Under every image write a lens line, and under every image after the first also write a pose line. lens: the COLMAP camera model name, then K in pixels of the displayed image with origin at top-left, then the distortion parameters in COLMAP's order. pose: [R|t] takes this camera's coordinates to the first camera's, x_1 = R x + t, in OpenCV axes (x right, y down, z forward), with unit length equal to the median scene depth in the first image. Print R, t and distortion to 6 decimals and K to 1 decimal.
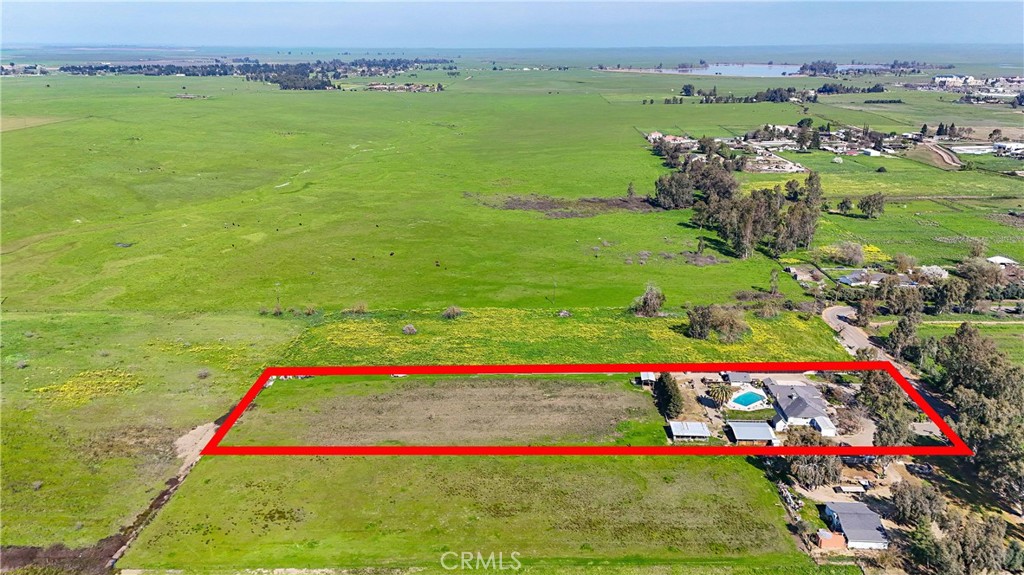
lens RADIAL K [[750.4, 0, 507.0], [0, 750.4, 280.6], [0, 0, 1]] dist [0.078802, -0.071630]
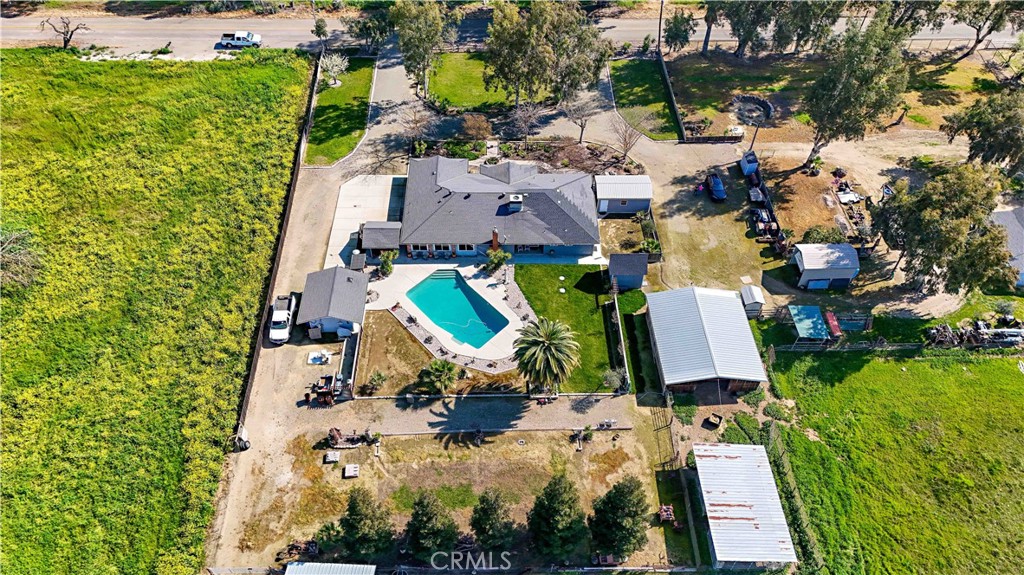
lens RADIAL K [[750.4, 0, 512.1], [0, 750.4, 287.5], [0, 0, 1]] dist [0.078802, -0.071630]
pose [[-0.067793, -0.749231, 0.658830, 0.087712], [0.285390, 0.618194, 0.732385, -0.070938], [-0.956011, 0.237674, 0.171914, 0.765998]]
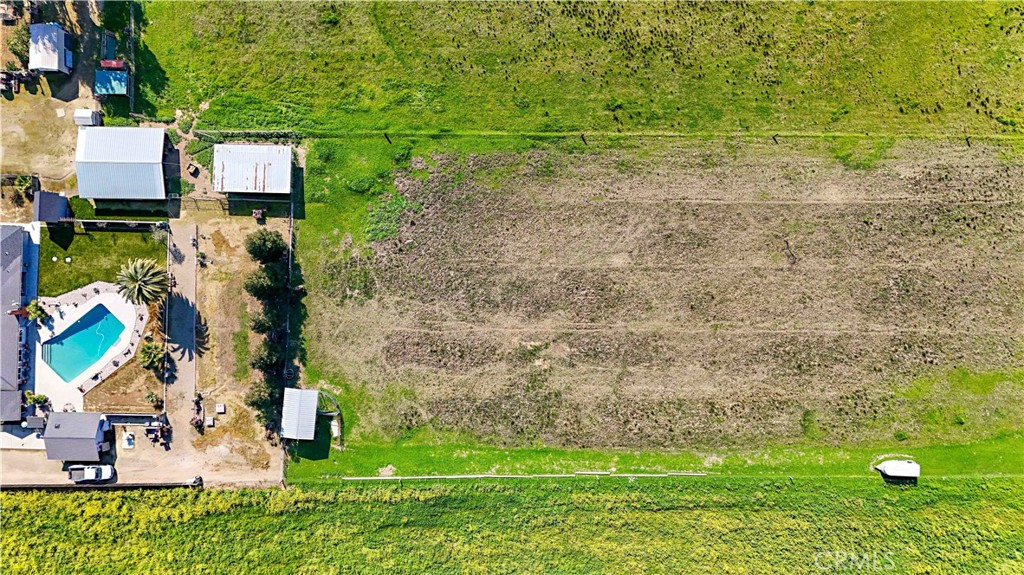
lens RADIAL K [[750.4, 0, 513.1], [0, 750.4, 287.4], [0, 0, 1]] dist [0.078802, -0.071630]
pose [[-0.999460, 0.019725, -0.026266, 0.068628], [-0.030998, -0.301870, 0.952845, -0.217924], [0.010866, 0.953145, 0.302319, 0.700645]]
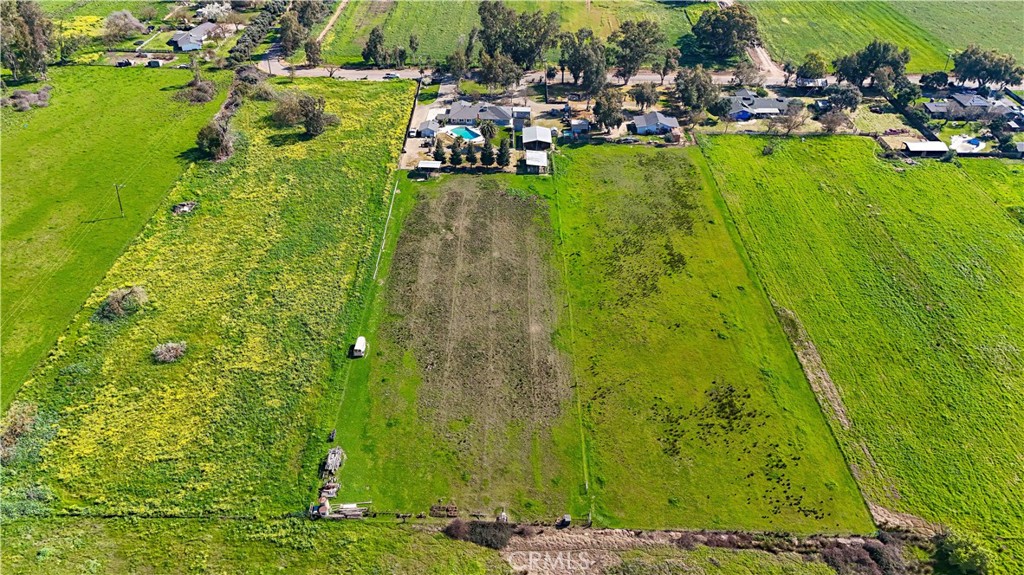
lens RADIAL K [[750.4, 0, 512.5], [0, 750.4, 294.7], [0, 0, 1]] dist [0.078802, -0.071630]
pose [[-0.025321, -0.586114, 0.809832, -0.584648], [0.287845, 0.771510, 0.567378, -0.217810], [-0.957342, 0.247472, 0.149175, 0.693211]]
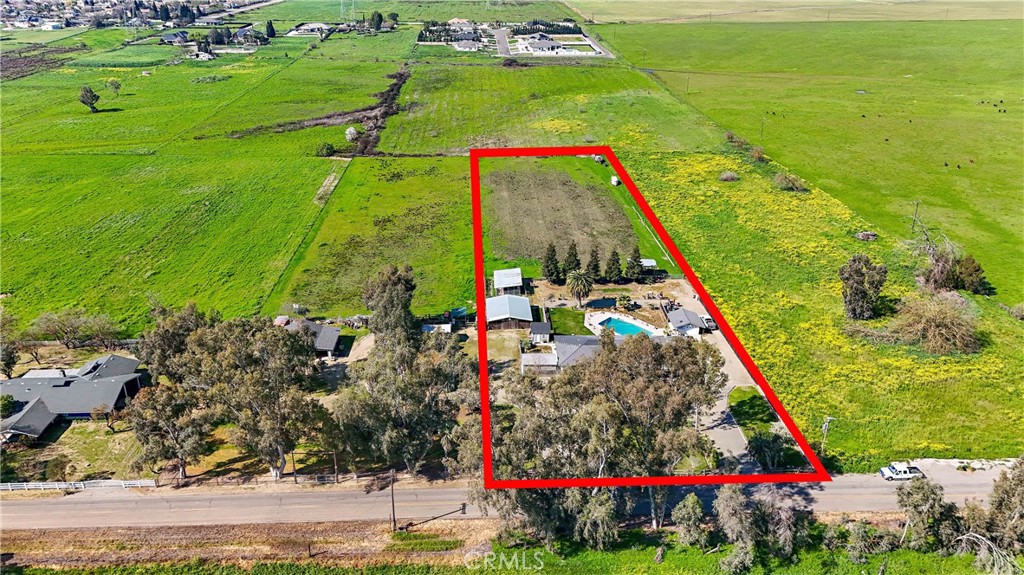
lens RADIAL K [[750.4, 0, 509.4], [0, 750.4, 291.1], [0, 0, 1]] dist [0.078802, -0.071630]
pose [[0.069657, 0.408530, -0.910083, 0.752529], [-0.303145, 0.877824, 0.370847, -0.073404], [0.950395, 0.250055, 0.184990, 0.643832]]
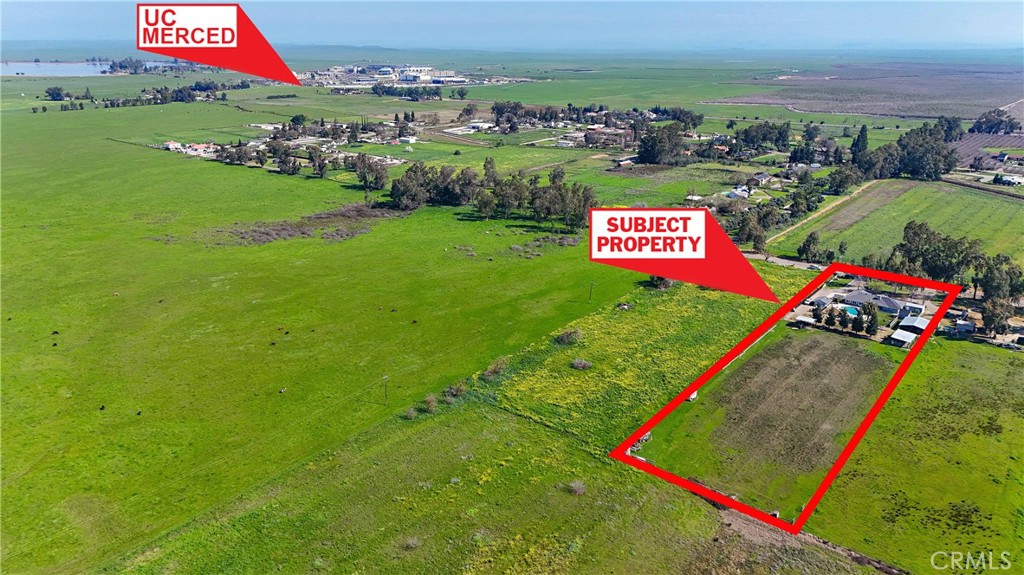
lens RADIAL K [[750.4, 0, 505.5], [0, 750.4, 289.0], [0, 0, 1]] dist [0.078802, -0.071630]
pose [[0.605714, -0.249348, 0.755603, -0.873302], [0.238717, 0.962832, 0.126371, -0.162188], [-0.759029, 0.103830, 0.642724, 0.502592]]
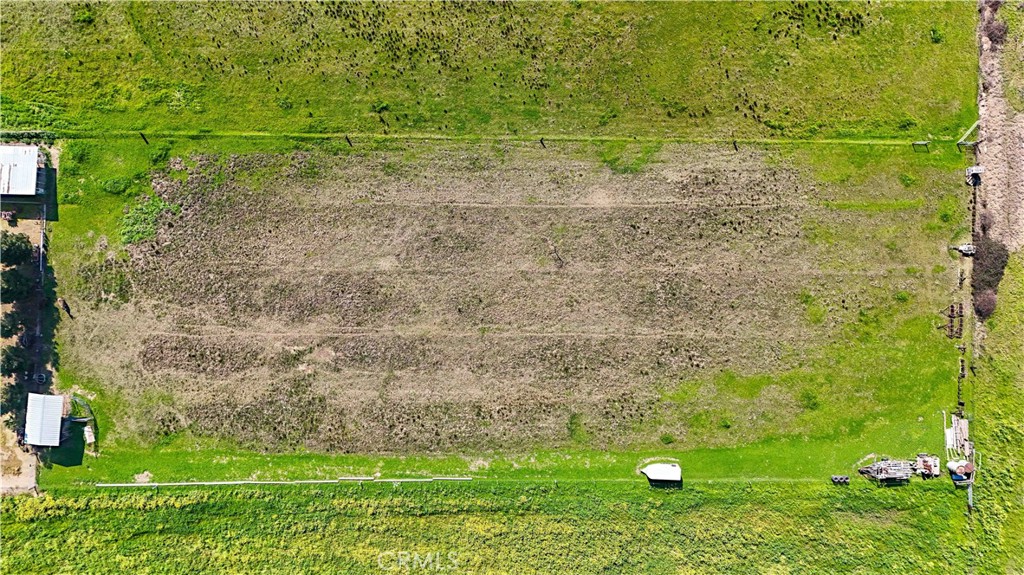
lens RADIAL K [[750.4, 0, 507.6], [0, 750.4, 285.9], [0, 0, 1]] dist [0.078802, -0.071630]
pose [[-0.999500, 0.018582, -0.025567, -0.046301], [-0.030000, -0.303165, 0.952466, -0.217728], [0.009947, 0.952757, 0.303571, 0.699893]]
